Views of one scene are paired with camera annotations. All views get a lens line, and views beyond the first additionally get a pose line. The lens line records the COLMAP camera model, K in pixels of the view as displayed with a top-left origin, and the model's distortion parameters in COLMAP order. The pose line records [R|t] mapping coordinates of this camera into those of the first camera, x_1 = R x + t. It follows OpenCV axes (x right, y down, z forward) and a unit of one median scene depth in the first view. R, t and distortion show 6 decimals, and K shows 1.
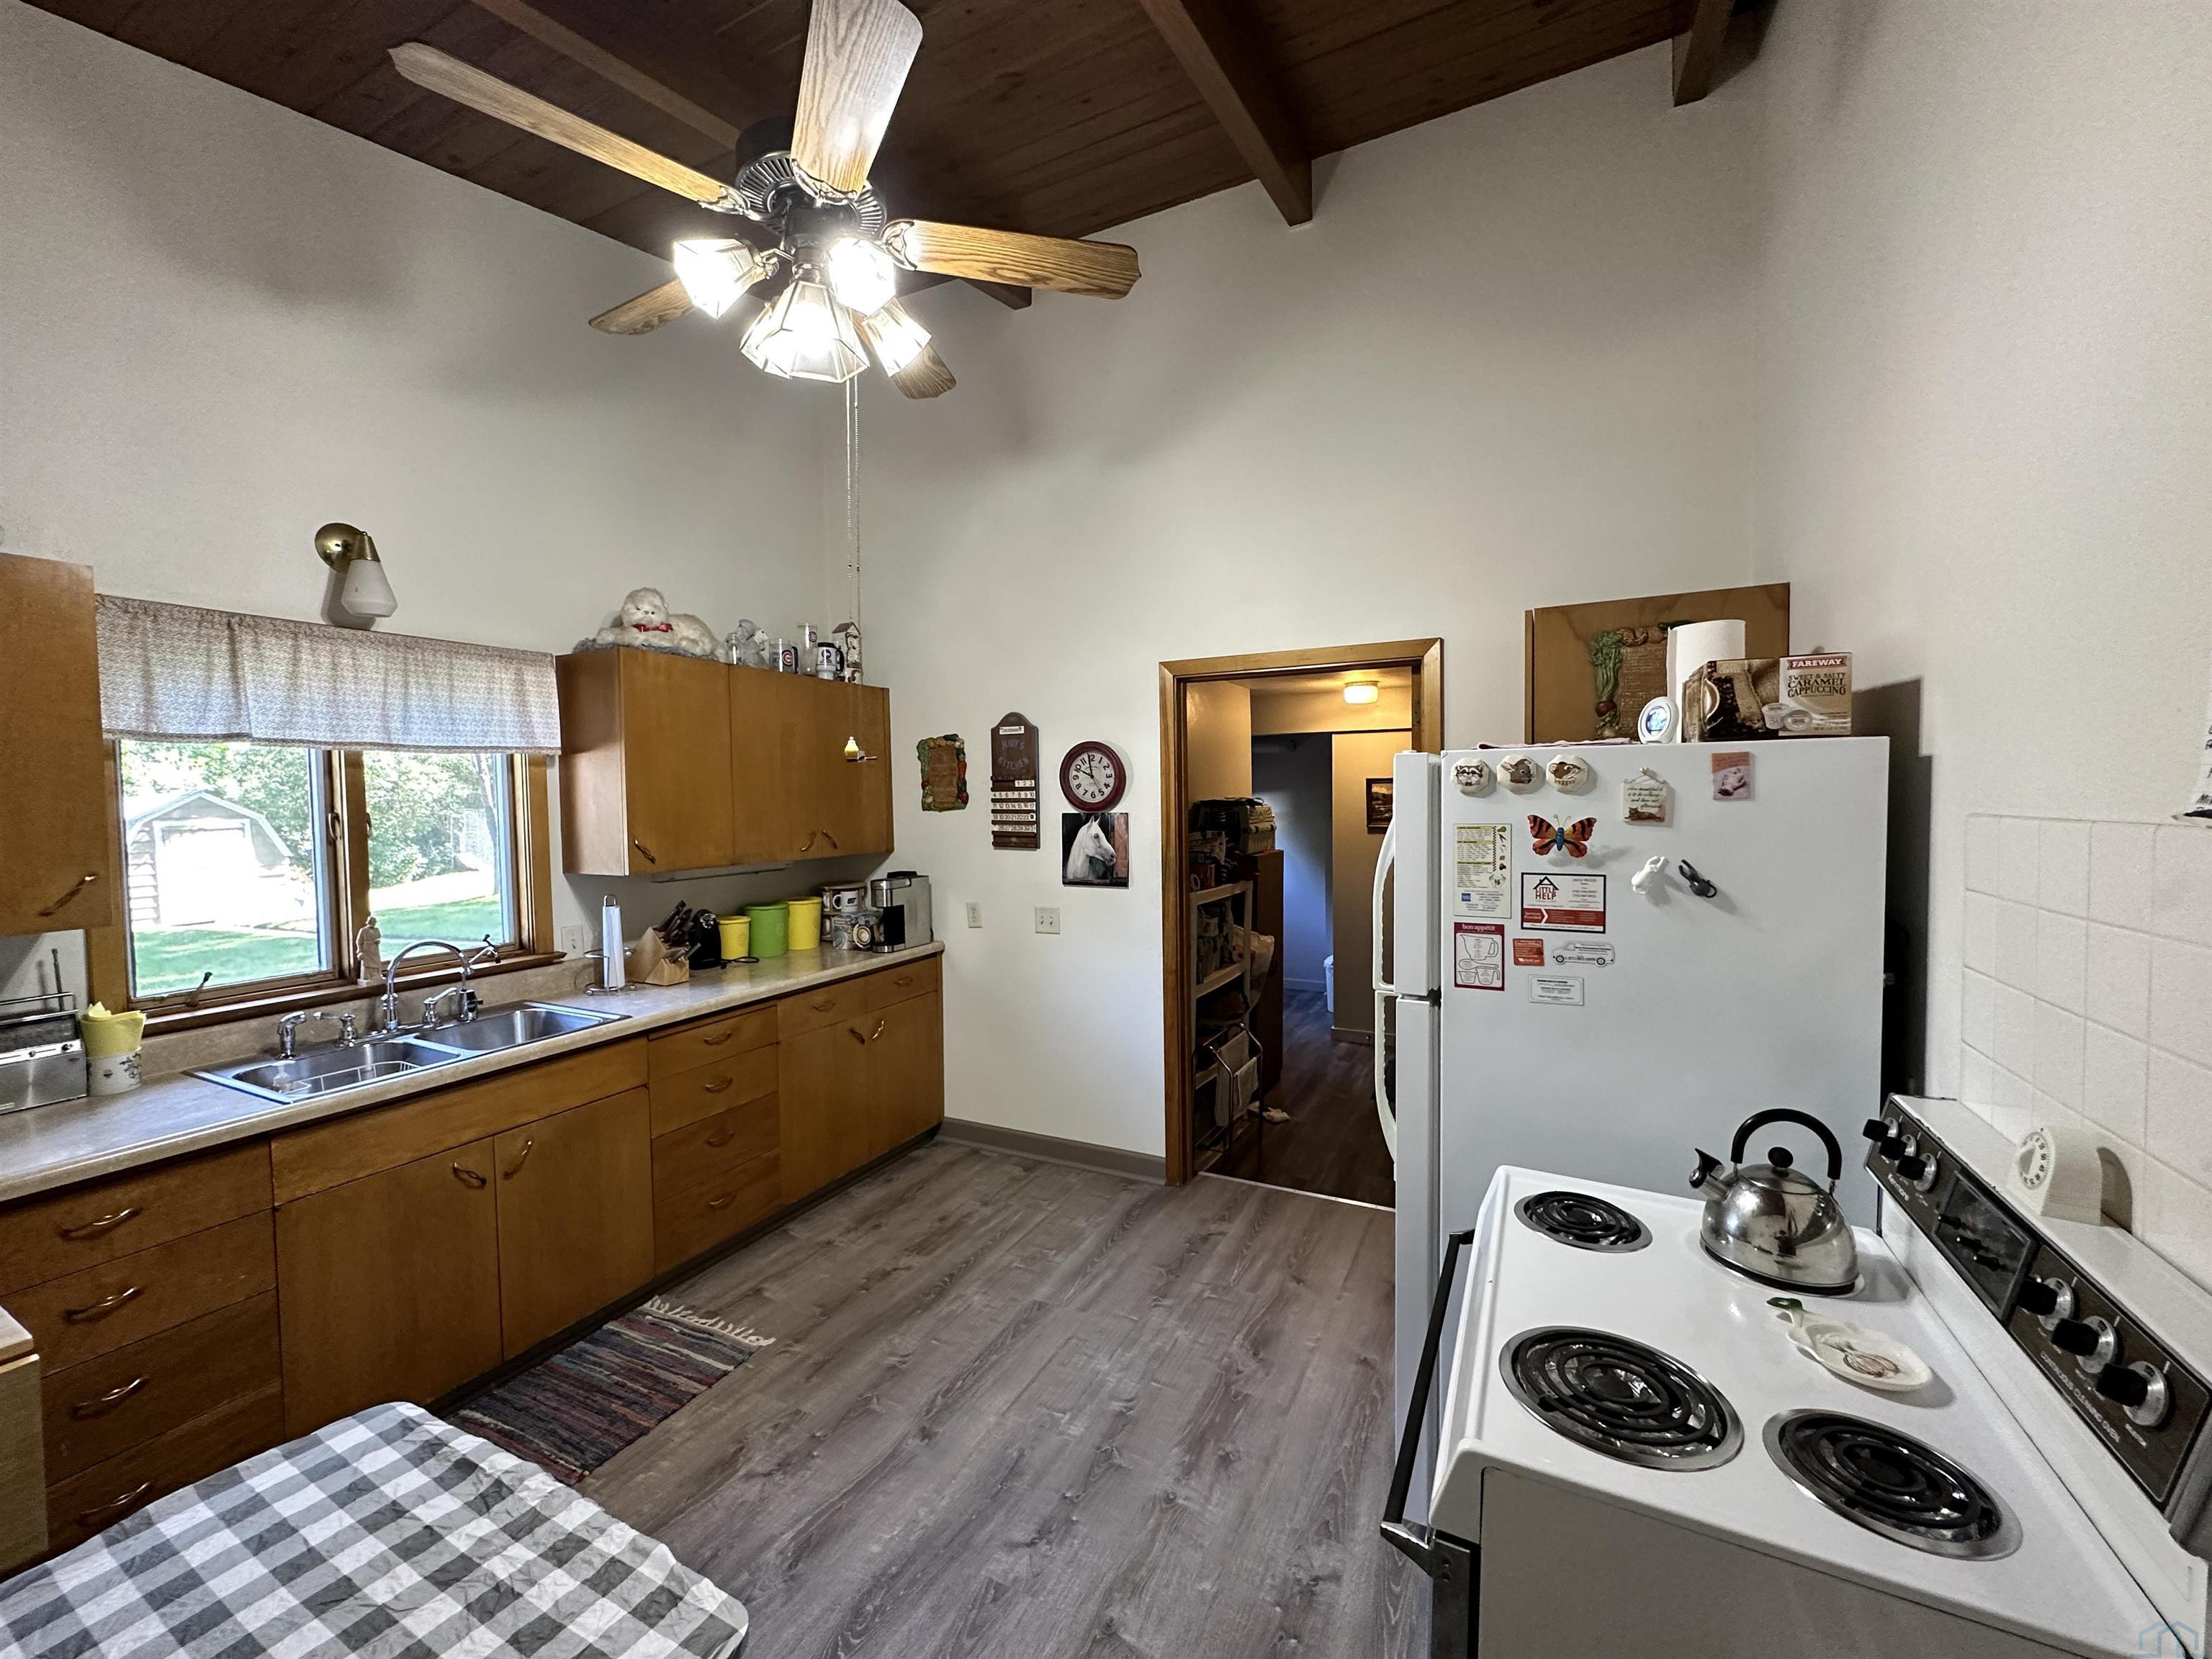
lens RADIAL K [[883.9, 0, 1106.4], [0, 883.9, 833.4], [0, 0, 1]] dist [0.001284, 0.000037]
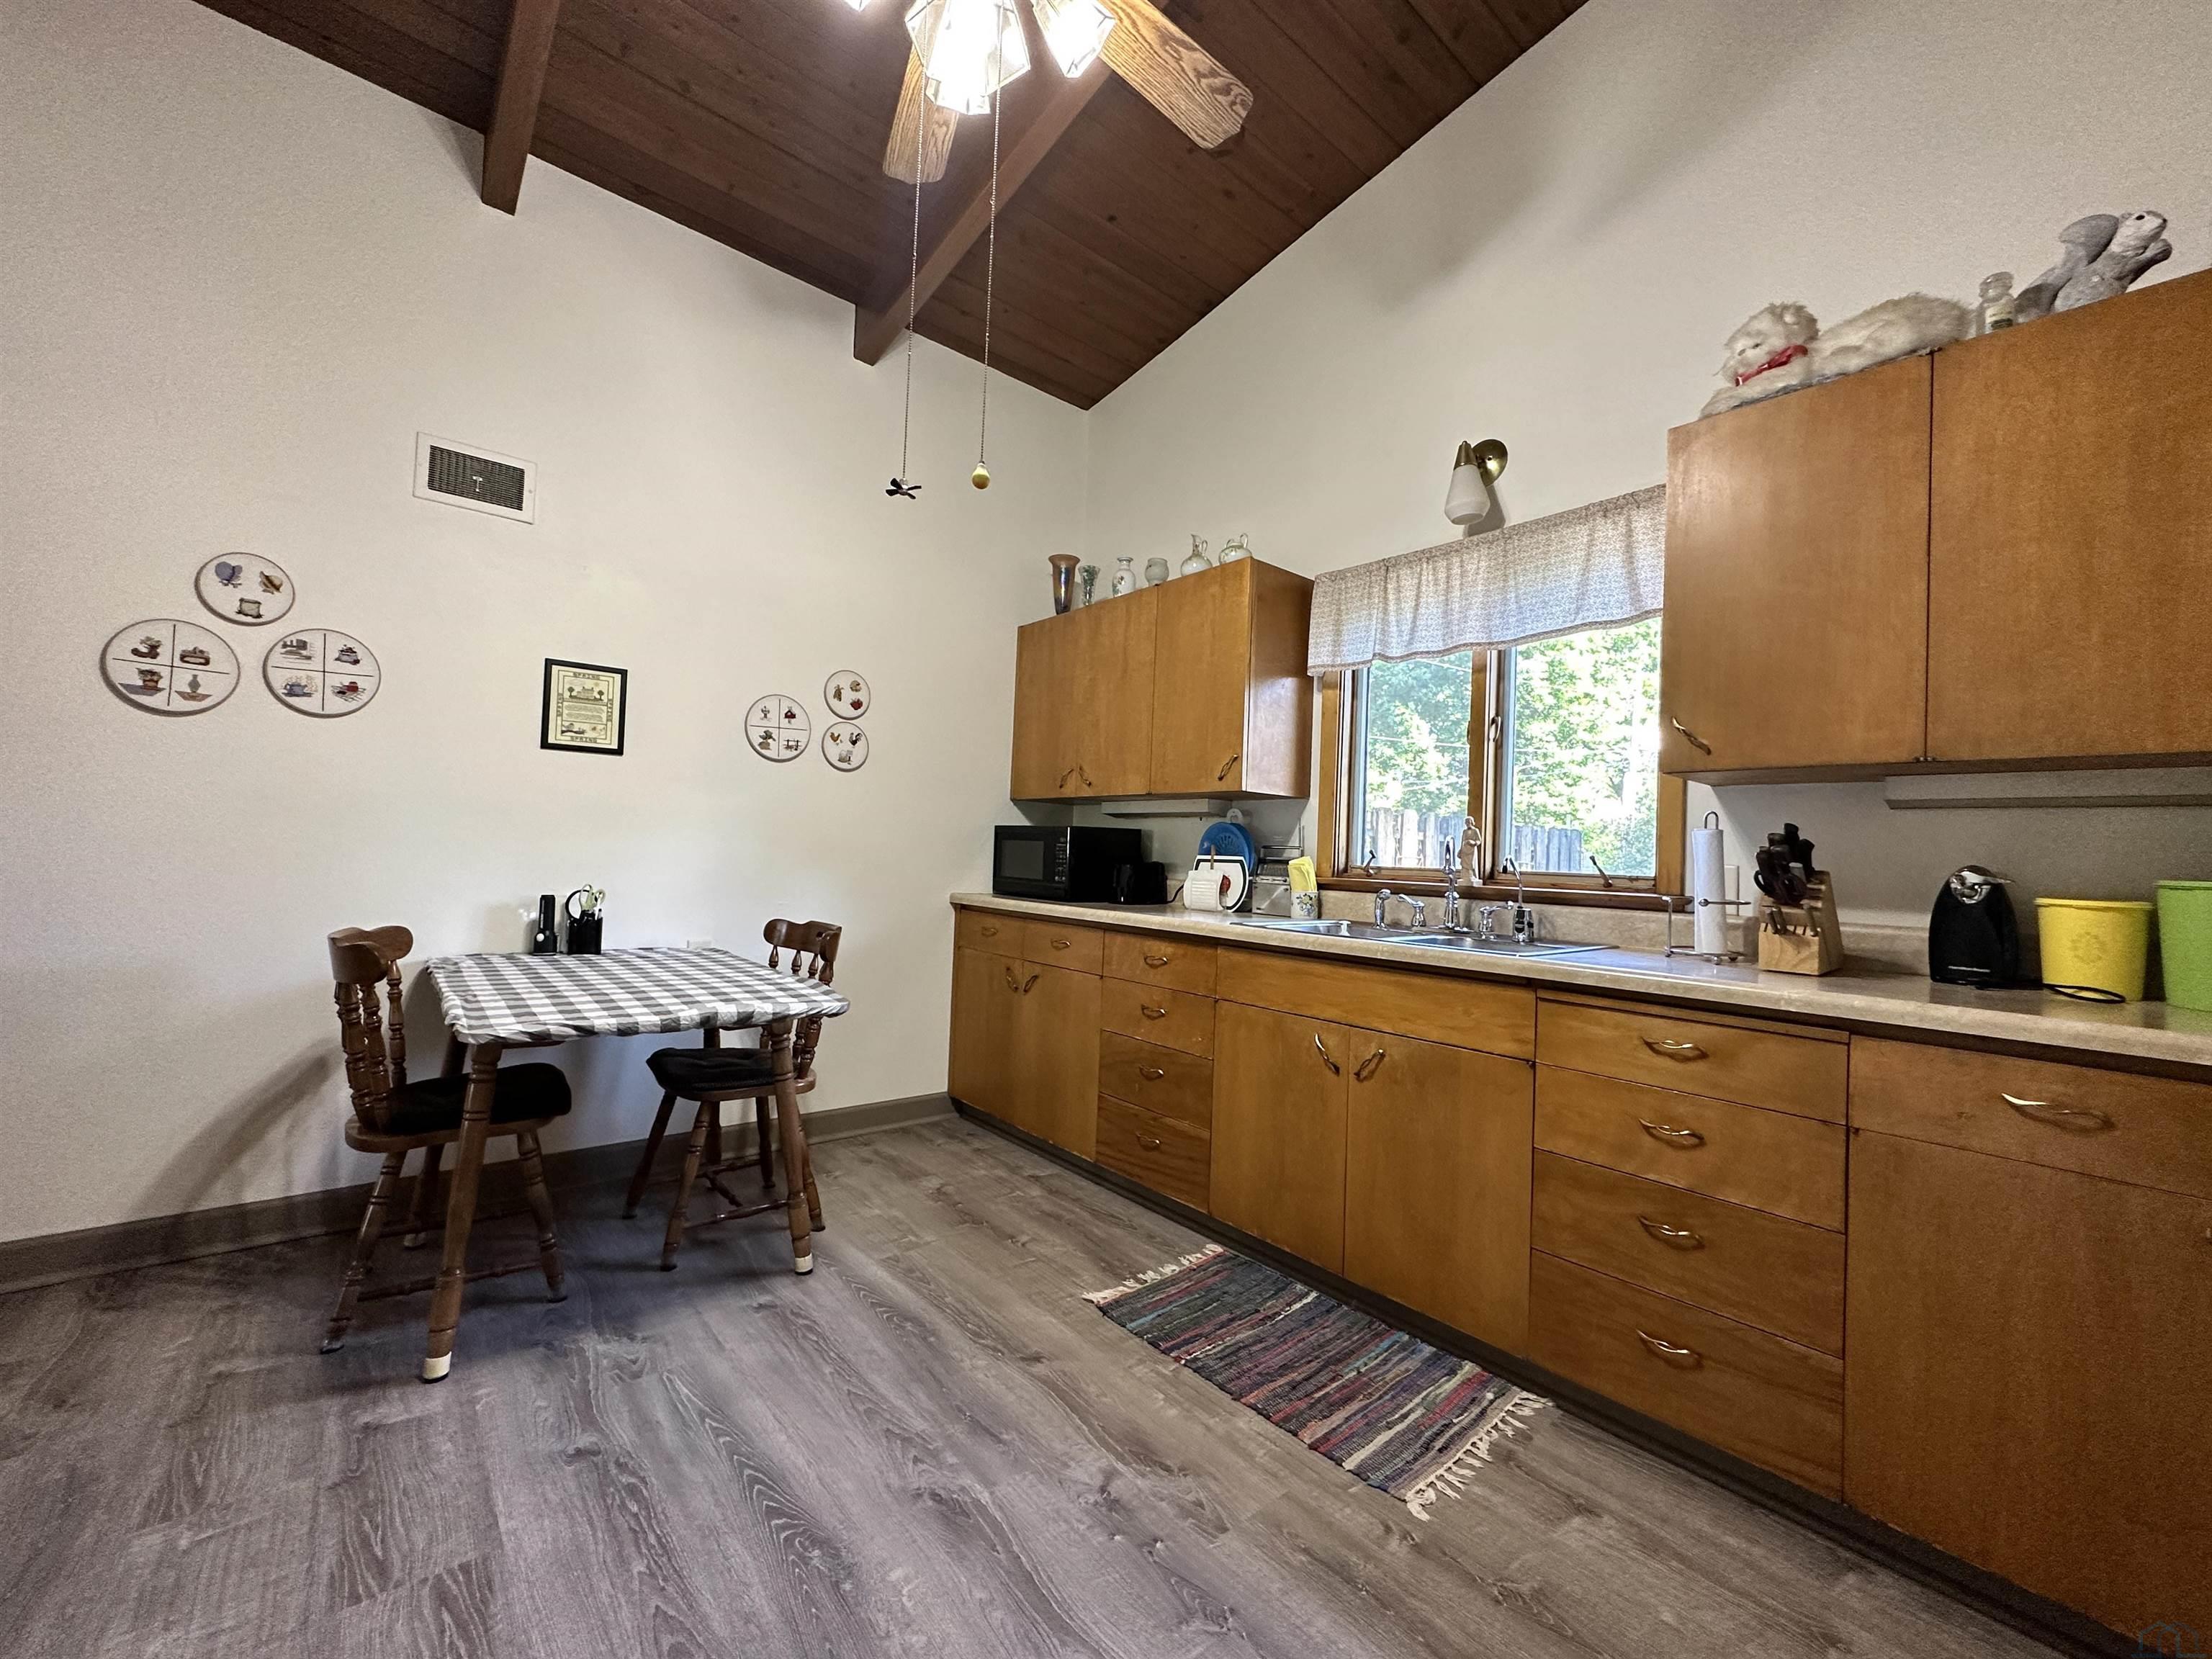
lens RADIAL K [[883.9, 0, 1106.3], [0, 883.9, 826.6], [0, 0, 1]] dist [0.001284, 0.000037]
pose [[-0.397946, -0.029256, -0.916942, 0.254785], [-0.071083, 0.997470, -0.000975, 0.134207], [0.914651, 0.064791, -0.399019, 1.014388]]
